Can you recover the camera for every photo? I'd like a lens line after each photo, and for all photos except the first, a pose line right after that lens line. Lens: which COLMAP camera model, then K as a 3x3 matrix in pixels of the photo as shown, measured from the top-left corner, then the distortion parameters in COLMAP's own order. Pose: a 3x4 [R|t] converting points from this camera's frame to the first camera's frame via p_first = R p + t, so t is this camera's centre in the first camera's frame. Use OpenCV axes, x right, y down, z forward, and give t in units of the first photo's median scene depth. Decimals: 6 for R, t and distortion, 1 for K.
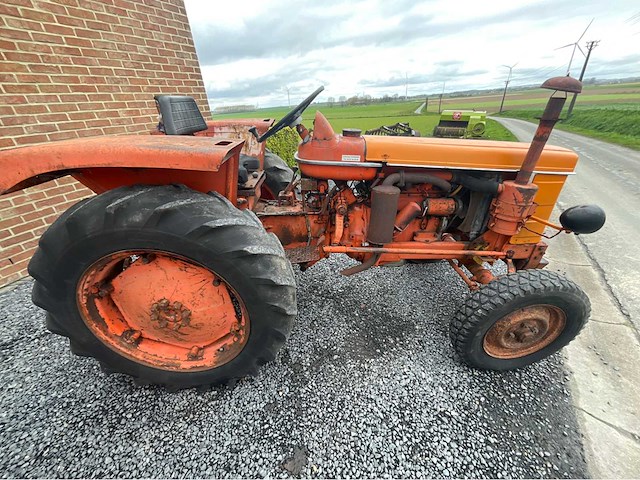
lens RADIAL K [[256.5, 0, 319.1], [0, 256.5, 239.6], [0, 0, 1]] dist [0.005366, -0.003139]
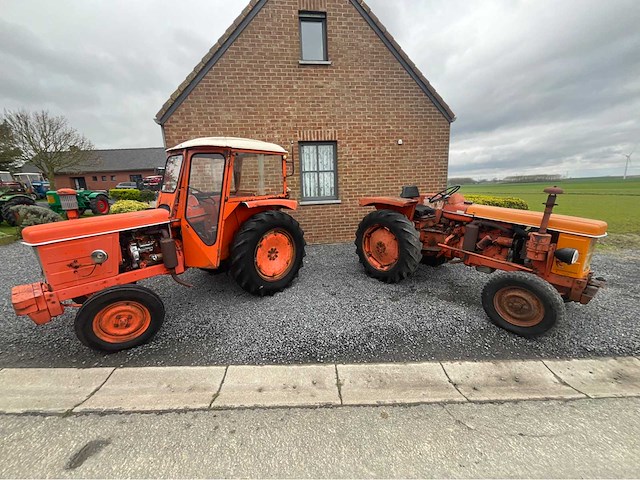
lens RADIAL K [[256.5, 0, 318.3], [0, 256.5, 241.0], [0, 0, 1]] dist [0.005366, -0.003139]
pose [[0.573103, 0.208841, -0.792426, 1.200336], [-0.382047, 0.923557, -0.032906, 0.484851], [0.724978, 0.321603, 0.609080, -1.248228]]
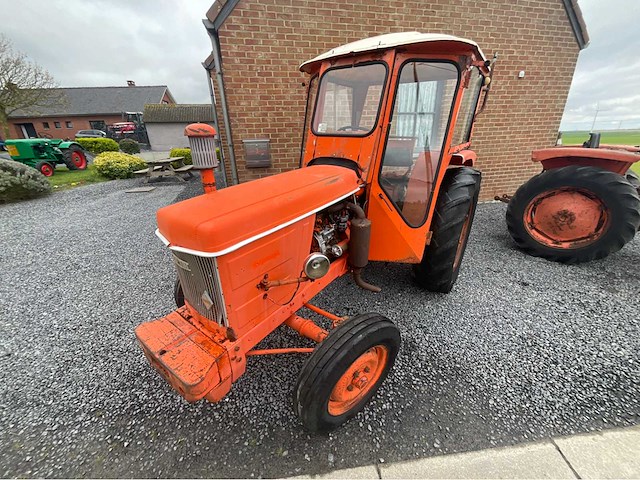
lens RADIAL K [[256.5, 0, 318.4], [0, 256.5, 240.5], [0, 0, 1]] dist [0.005366, -0.003139]
pose [[0.642515, 0.324505, -0.694169, -0.230796], [-0.369064, 0.924959, 0.090792, 0.874955], [0.671540, 0.197858, 0.714063, -1.787101]]
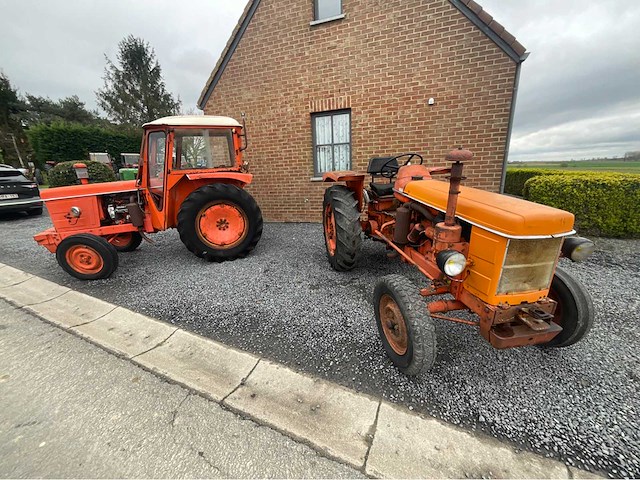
lens RADIAL K [[256.5, 0, 318.3], [0, 256.5, 240.7], [0, 0, 1]] dist [0.005366, -0.003139]
pose [[0.144606, 0.313158, -0.938627, 1.659377], [-0.432908, 0.873016, 0.224573, -0.136621], [0.889764, 0.373865, 0.261812, 0.106869]]
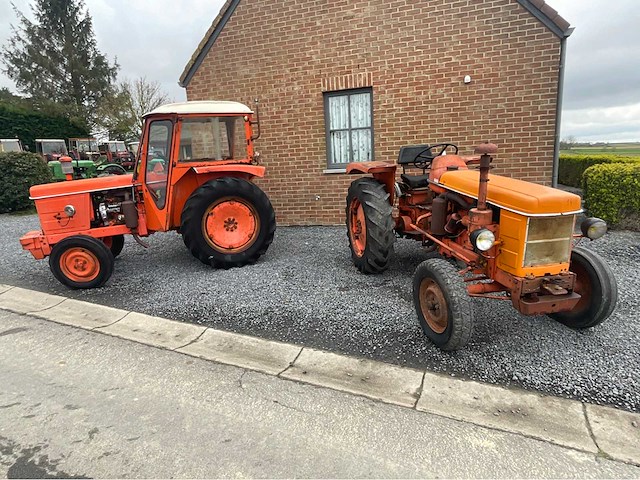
lens RADIAL K [[385.3, 0, 317.1], [0, 385.3, 242.9], [0, 0, 1]] dist [0.001888, -0.006909]
pose [[0.161699, 0.260137, -0.951936, 2.337770], [-0.422316, 0.890077, 0.171497, -0.035574], [0.891909, 0.374287, 0.253785, -0.231015]]
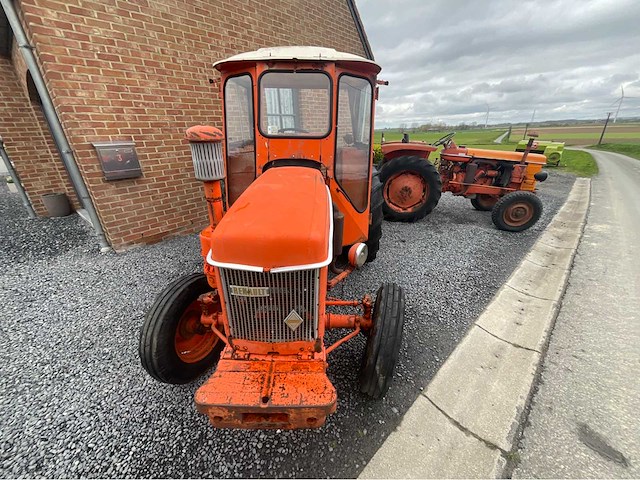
lens RADIAL K [[256.5, 0, 319.6], [0, 256.5, 240.9], [0, 0, 1]] dist [0.005366, -0.003139]
pose [[0.969908, 0.121862, -0.210778, -0.692016], [-0.136961, 0.988846, -0.058532, 1.036974], [0.201294, 0.085639, 0.975780, -2.092790]]
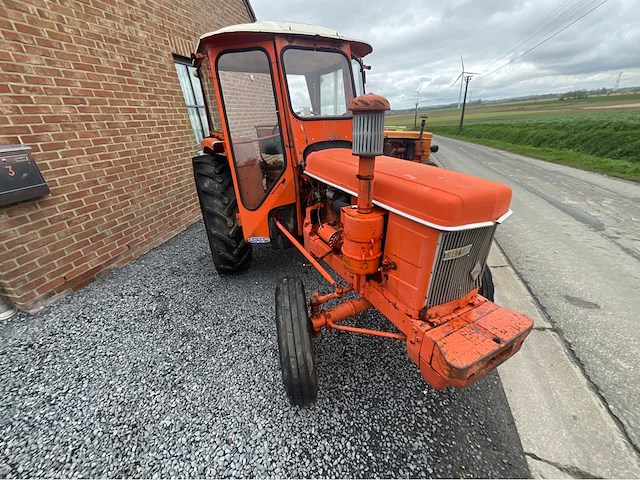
lens RADIAL K [[256.5, 0, 319.9], [0, 256.5, 240.3], [0, 0, 1]] dist [0.005366, -0.003139]
pose [[0.972276, -0.112434, 0.205030, -1.435362], [0.124501, 0.991111, -0.046897, 1.100259], [-0.197935, 0.071123, 0.977632, -2.079851]]
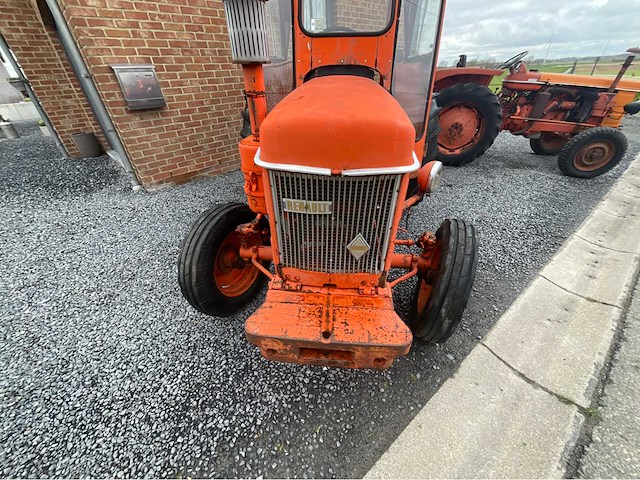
lens RADIAL K [[256.5, 0, 319.8], [0, 256.5, 241.2], [0, 0, 1]] dist [0.005366, -0.003139]
pose [[0.945251, 0.188882, -0.266127, -0.805922], [-0.159333, 0.978792, 0.128759, 1.139672], [0.284803, -0.079307, 0.955300, -1.977154]]
